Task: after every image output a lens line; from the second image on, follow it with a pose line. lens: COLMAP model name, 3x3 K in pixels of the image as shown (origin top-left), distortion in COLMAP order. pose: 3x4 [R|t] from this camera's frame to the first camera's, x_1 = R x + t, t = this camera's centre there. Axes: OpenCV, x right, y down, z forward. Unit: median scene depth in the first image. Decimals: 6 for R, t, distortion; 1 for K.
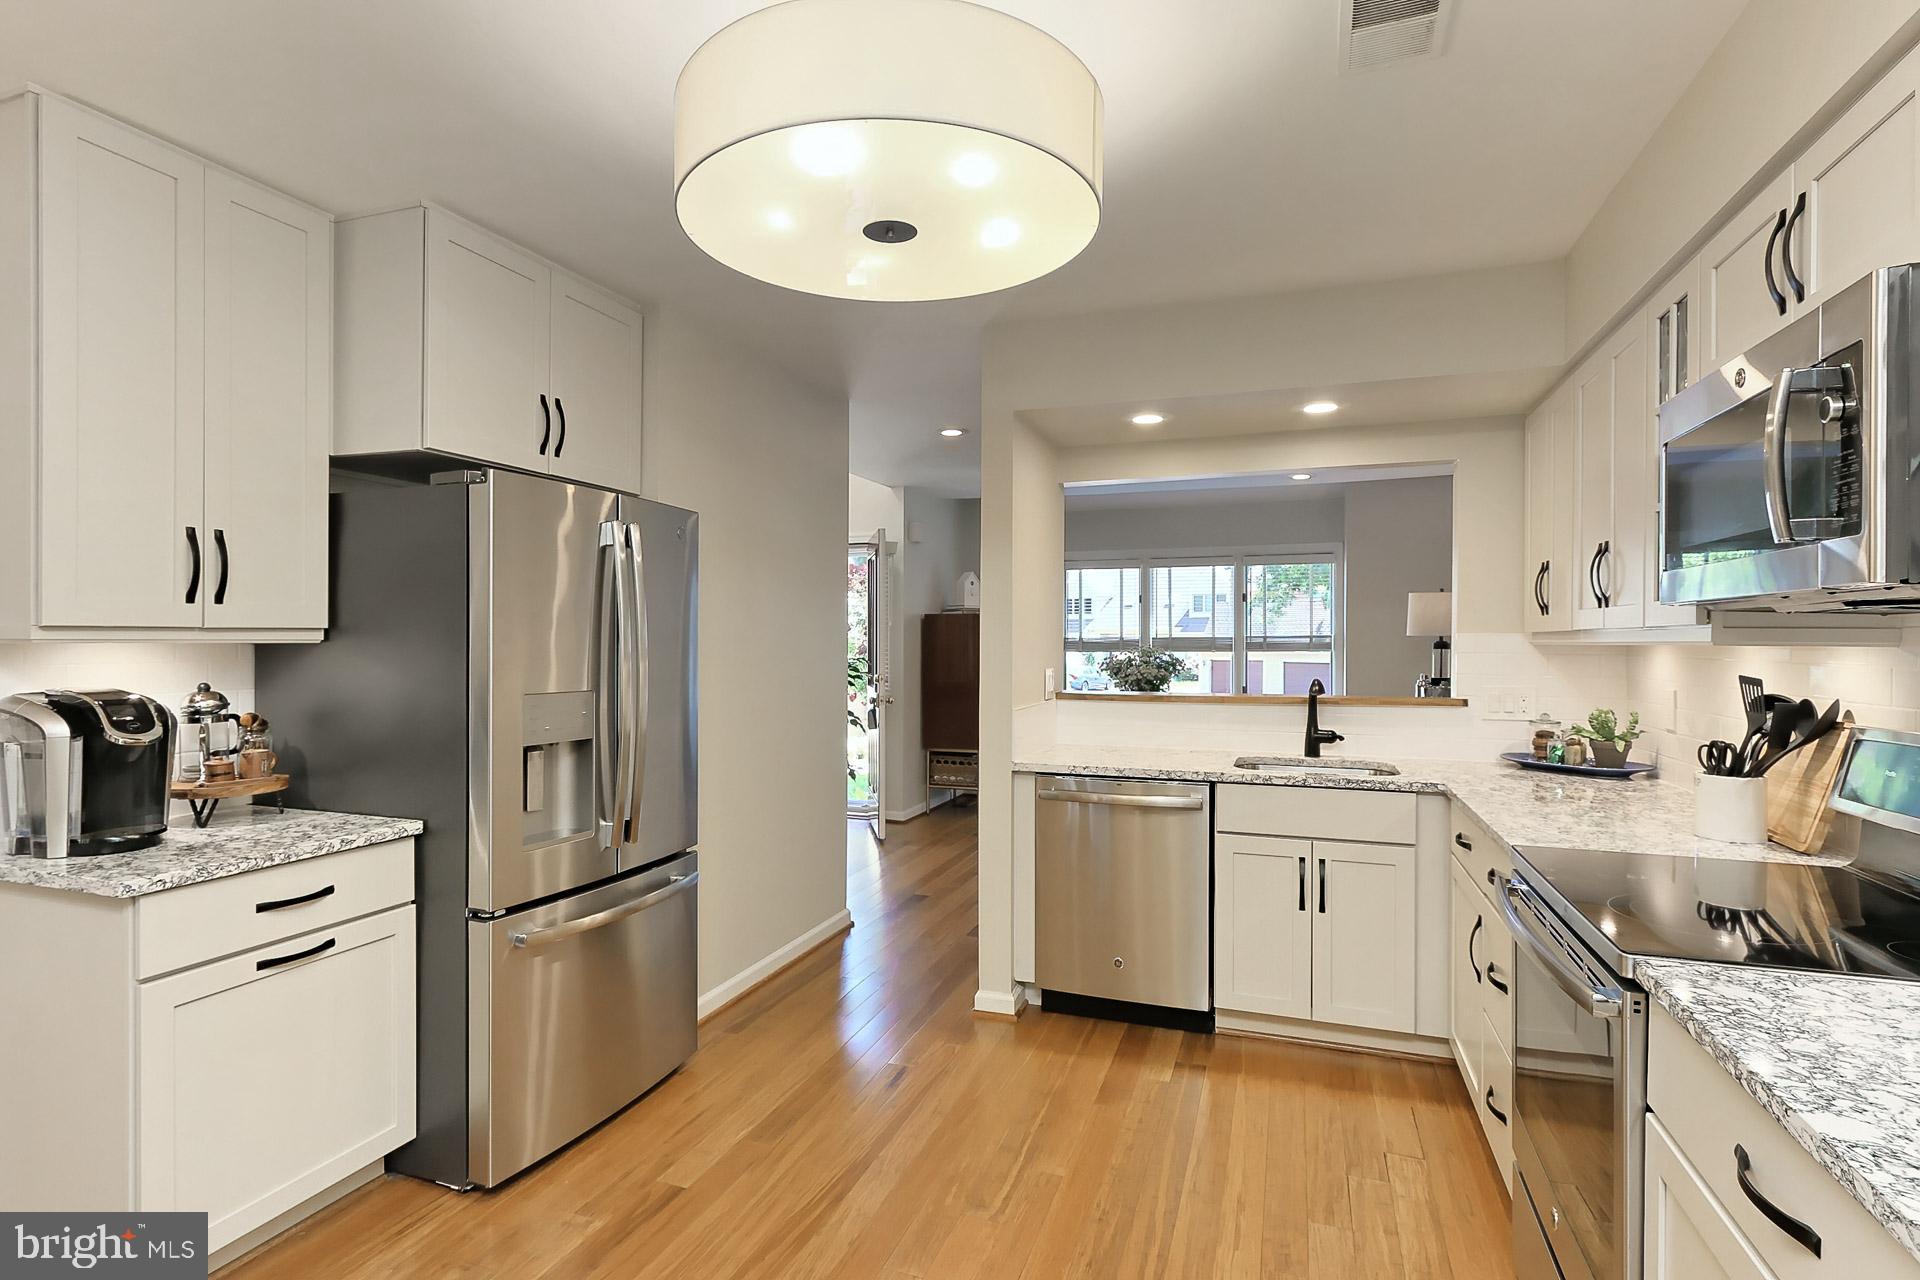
lens RADIAL K [[949.1, 0, 857.3], [0, 949.1, 644.8], [0, 0, 1]] dist [-0.012359, -0.000915]
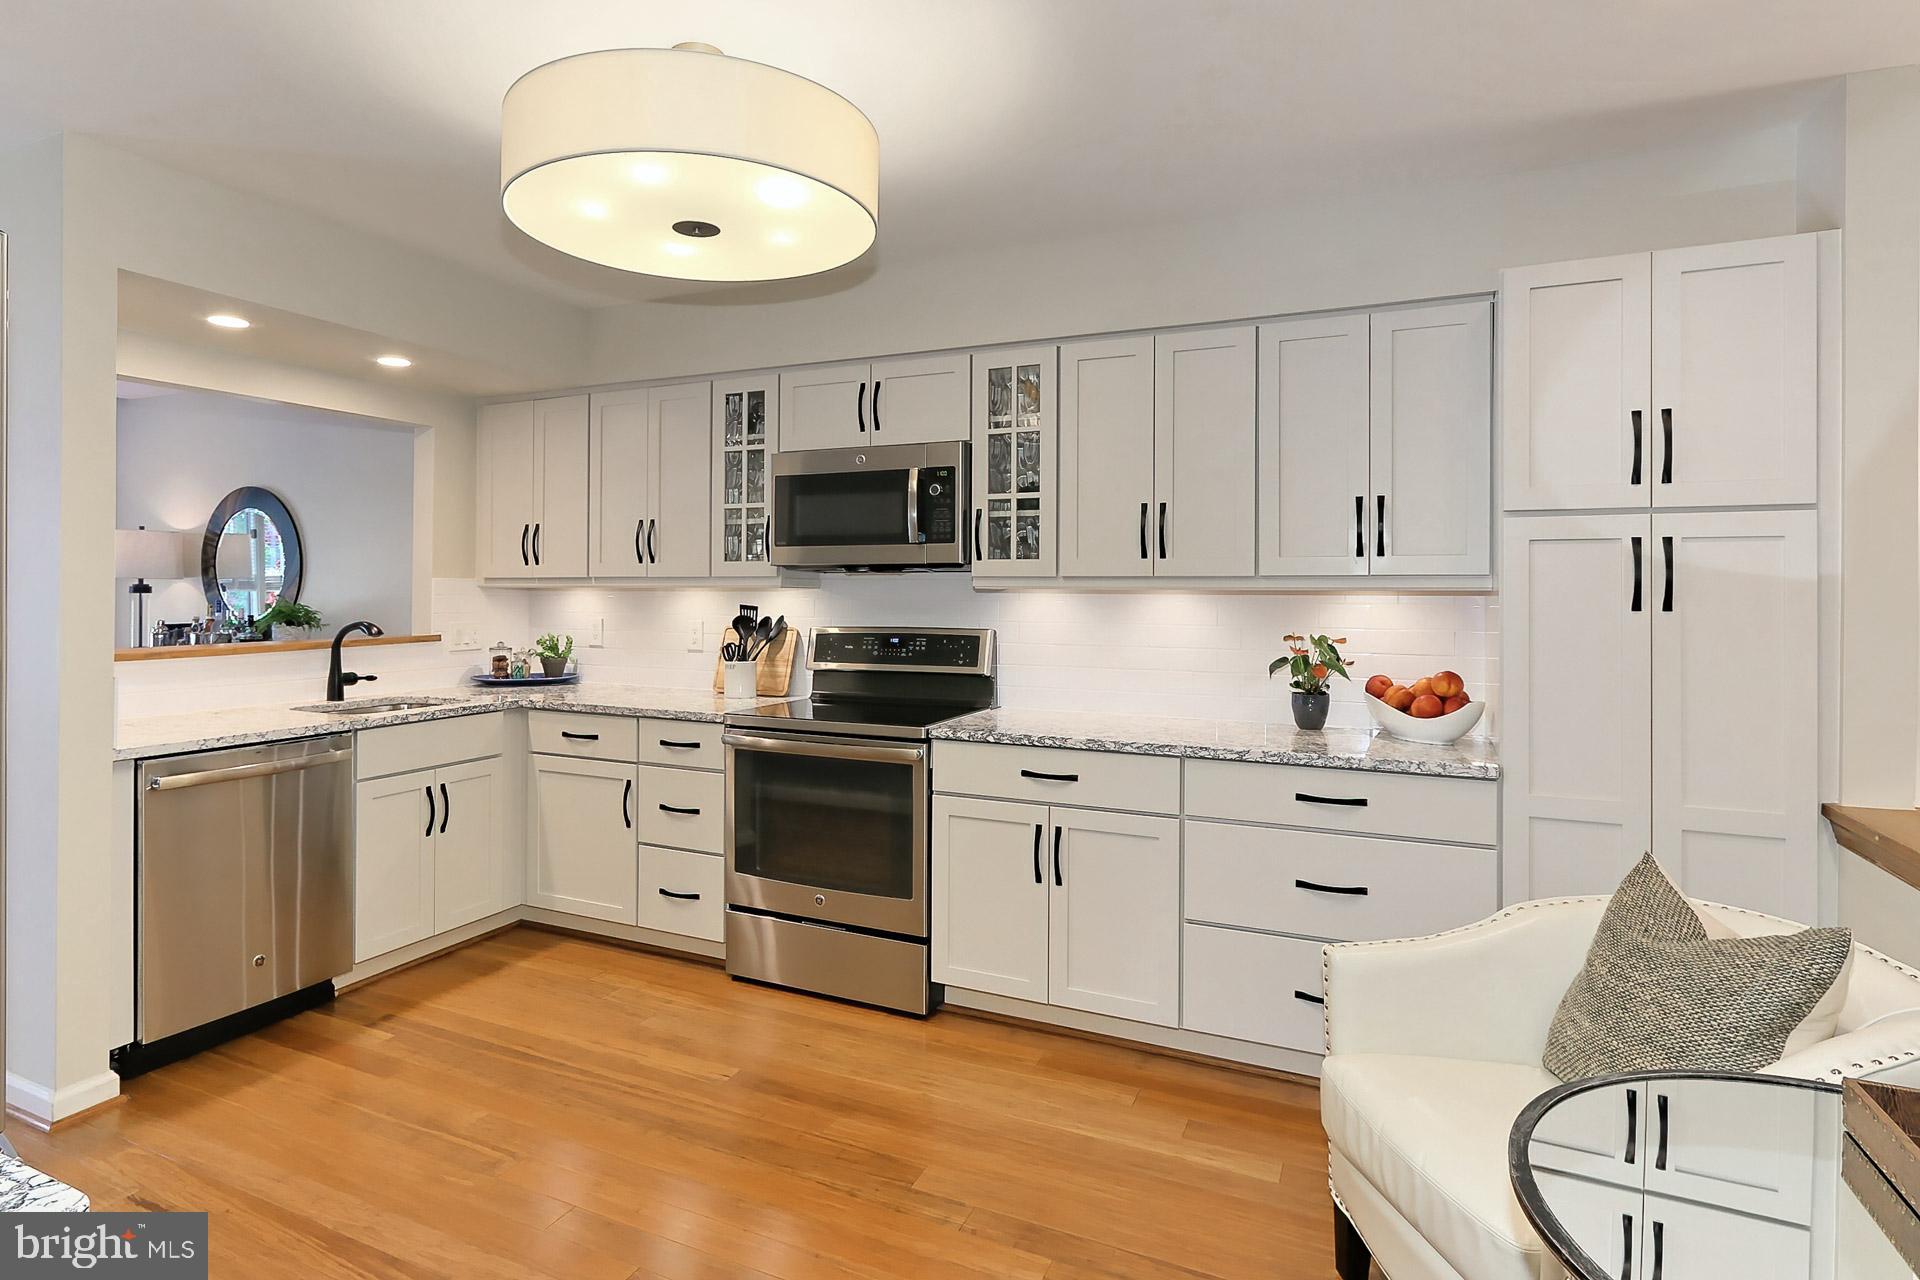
lens RADIAL K [[949.1, 0, 1057.8], [0, 949.1, 601.9], [0, 0, 1]] dist [-0.012359, -0.000915]
pose [[-0.031064, -0.014823, 0.999407, -0.571787], [-0.001136, 0.999890, 0.014795, -0.000016], [-0.999517, -0.000676, -0.031077, 0.302141]]
